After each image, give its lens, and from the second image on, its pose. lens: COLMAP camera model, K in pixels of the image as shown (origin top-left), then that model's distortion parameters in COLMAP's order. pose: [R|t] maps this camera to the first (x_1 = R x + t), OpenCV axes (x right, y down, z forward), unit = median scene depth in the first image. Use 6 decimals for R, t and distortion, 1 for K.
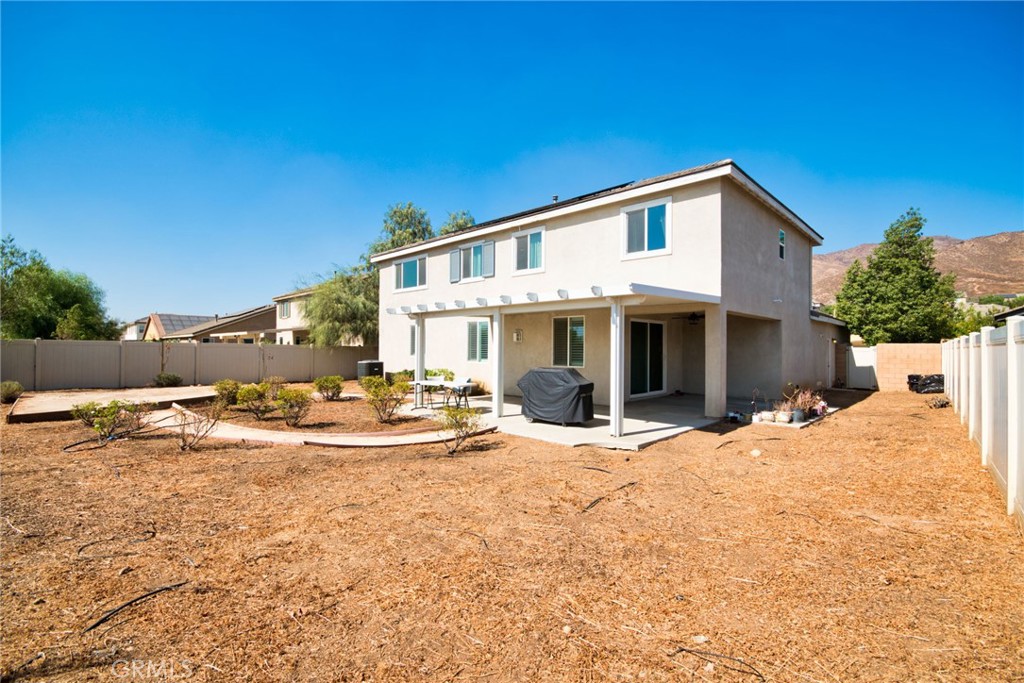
lens RADIAL K [[457.0, 0, 511.1], [0, 457.0, 344.6], [0, 0, 1]] dist [0.013071, -0.005106]
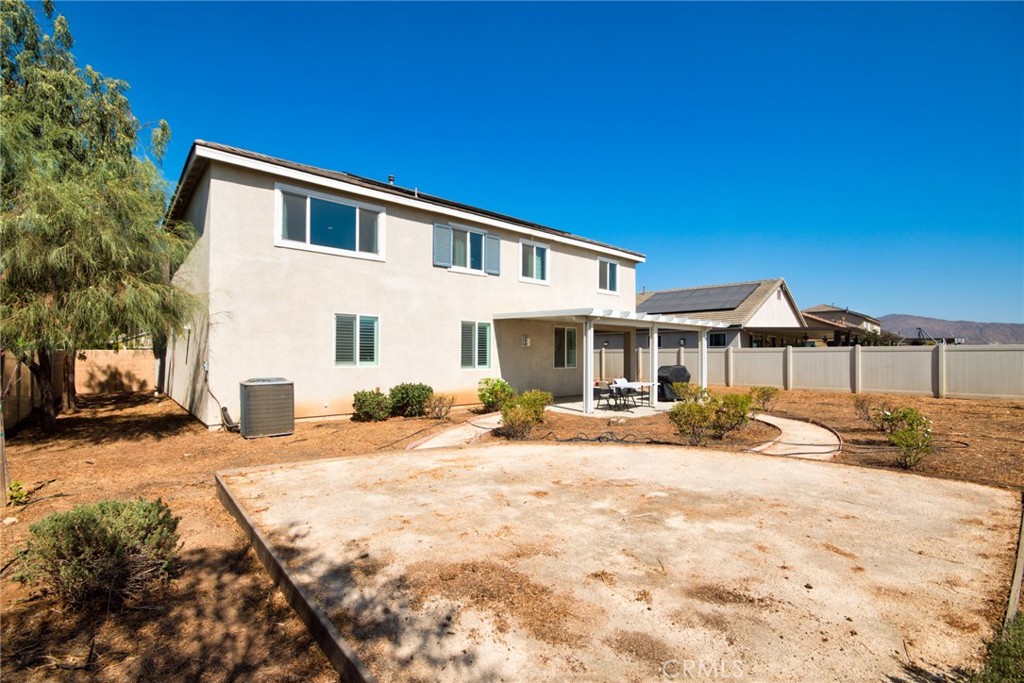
lens RADIAL K [[457.0, 0, 510.9], [0, 457.0, 346.2], [0, 0, 1]] dist [0.013071, -0.005106]
pose [[0.088483, 0.013085, 0.995992, -0.980391], [-0.009980, 0.999875, -0.012249, 0.005584], [-0.996028, -0.008856, 0.088603, 0.916241]]
